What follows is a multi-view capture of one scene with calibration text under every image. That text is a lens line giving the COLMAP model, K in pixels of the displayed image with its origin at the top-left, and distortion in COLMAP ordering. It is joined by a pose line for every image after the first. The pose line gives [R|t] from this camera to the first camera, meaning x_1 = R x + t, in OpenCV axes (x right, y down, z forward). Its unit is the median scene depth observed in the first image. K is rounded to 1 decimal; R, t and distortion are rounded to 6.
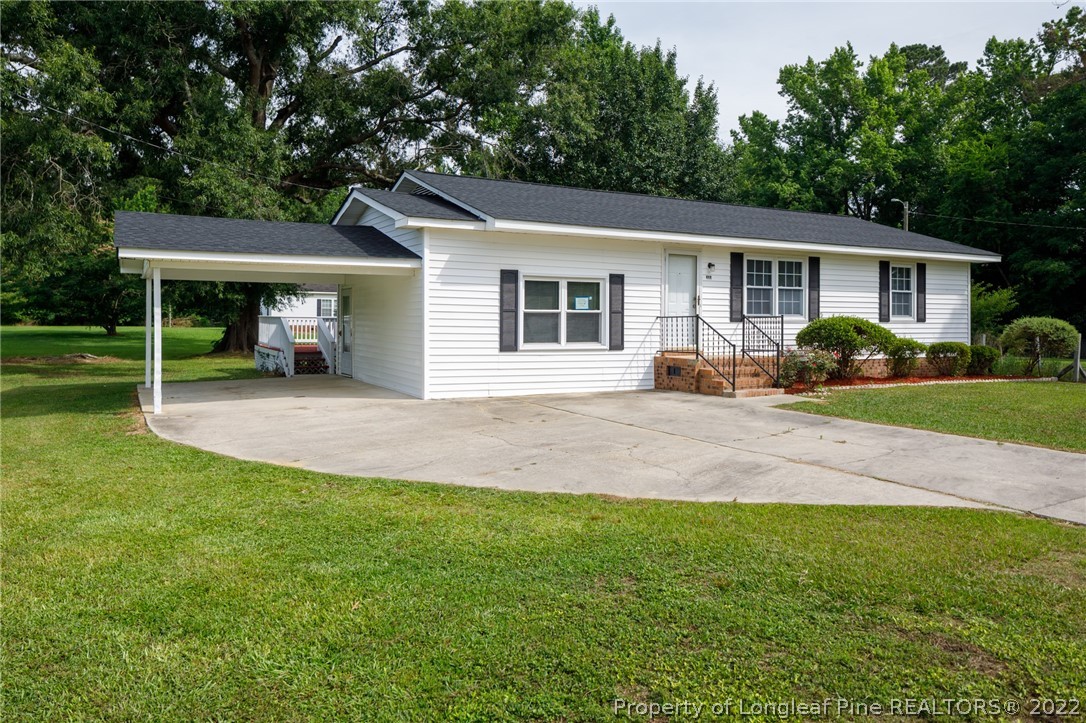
lens RADIAL K [[940.5, 0, 541.8], [0, 940.5, 339.7], [0, 0, 1]] dist [0.003813, -0.001432]
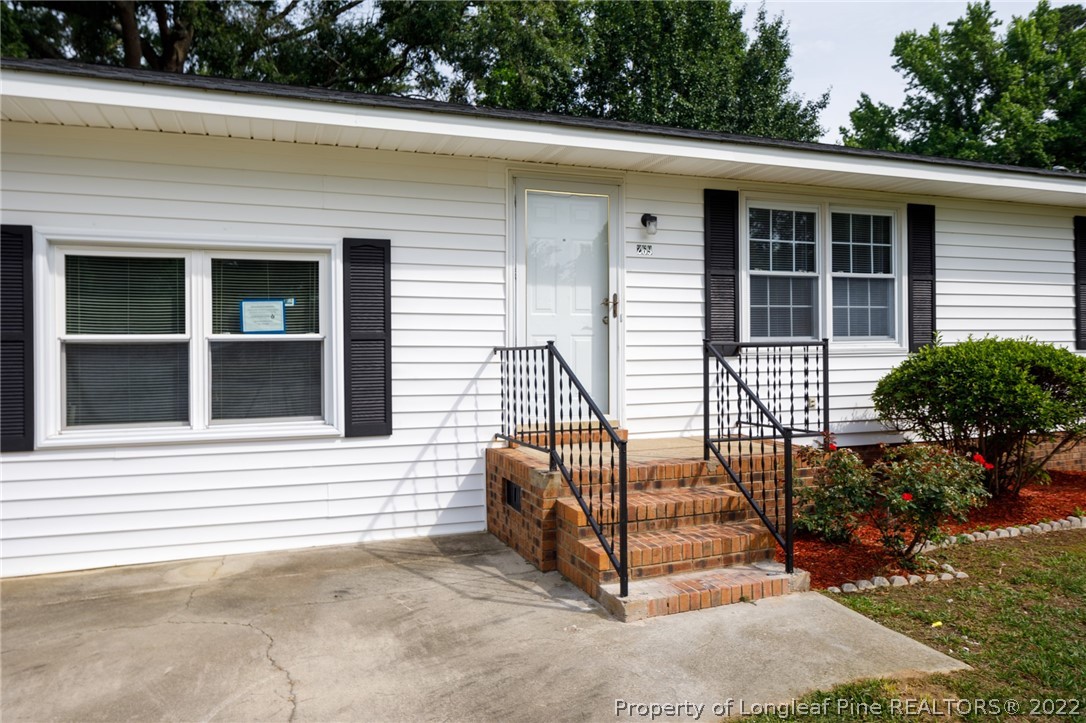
lens RADIAL K [[828.0, 0, 543.0], [0, 828.0, 361.5], [0, 0, 1]] dist [-0.003146, 0.002988]
pose [[0.985383, -0.008949, -0.170117, 0.189625], [0.009274, 0.999956, 0.001116, -0.017632], [0.170100, -0.002678, 0.985423, 0.618877]]
